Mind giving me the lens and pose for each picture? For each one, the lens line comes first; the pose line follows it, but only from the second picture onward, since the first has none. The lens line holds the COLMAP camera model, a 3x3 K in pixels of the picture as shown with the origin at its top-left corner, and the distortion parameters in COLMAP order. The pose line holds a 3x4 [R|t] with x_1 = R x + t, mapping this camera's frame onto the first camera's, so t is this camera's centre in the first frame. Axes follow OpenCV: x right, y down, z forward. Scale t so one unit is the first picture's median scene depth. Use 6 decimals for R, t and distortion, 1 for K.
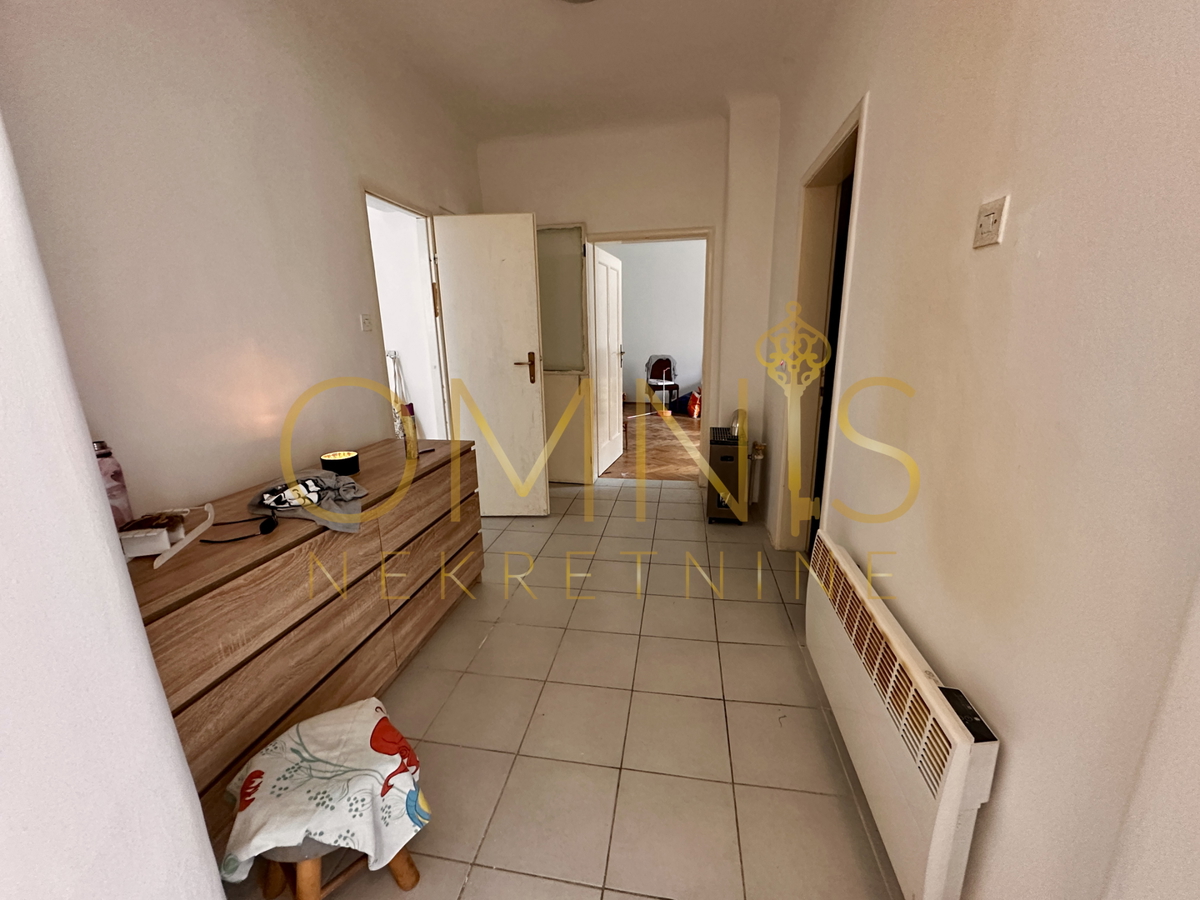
lens RADIAL K [[478.2, 0, 598.7], [0, 478.2, 449.1], [0, 0, 1]] dist [-0.001782, -0.000367]
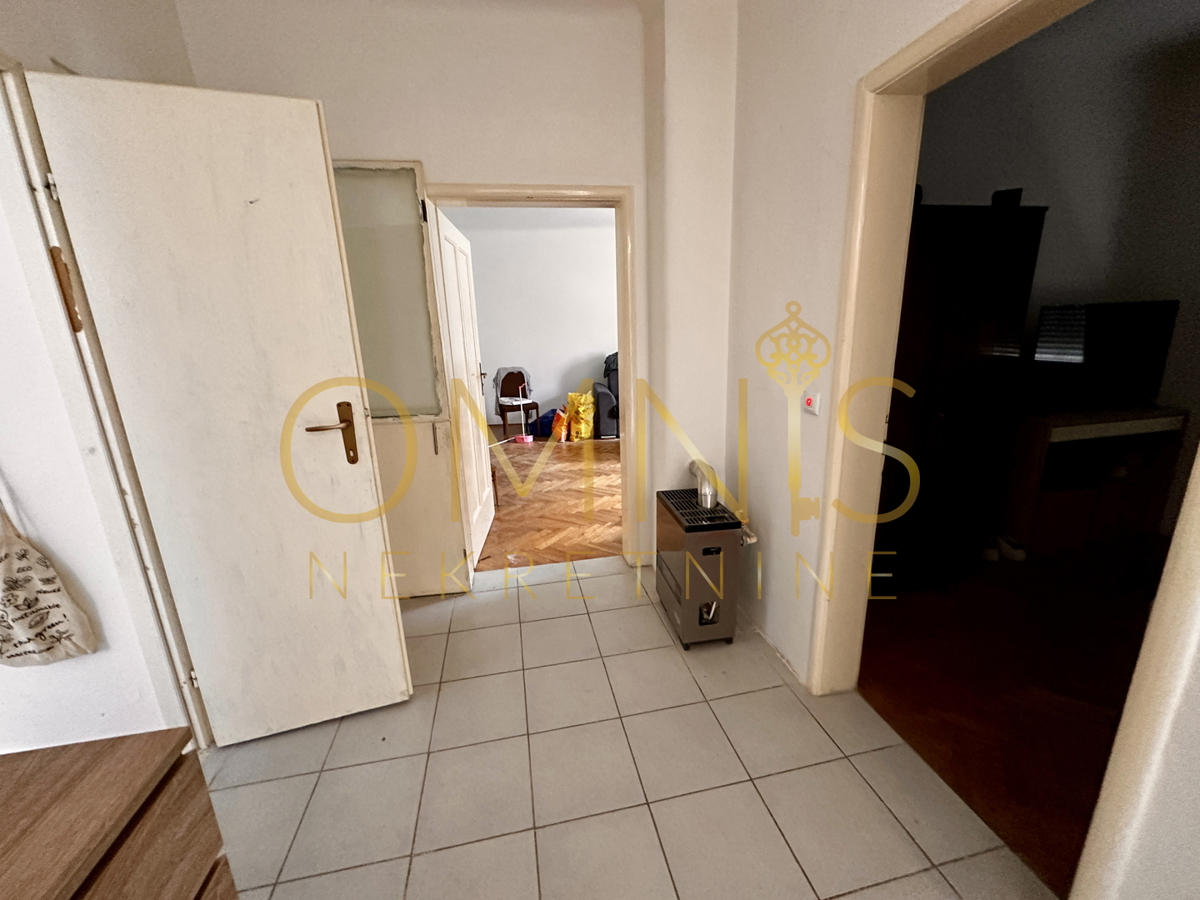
lens RADIAL K [[472.8, 0, 597.2], [0, 472.8, 451.4], [0, 0, 1]] dist [-0.006940, -0.000014]
pose [[0.930996, -0.100186, 0.351011, -0.060284], [0.098498, 0.994878, 0.022709, -0.111206], [-0.351488, 0.013432, 0.936096, 0.372426]]
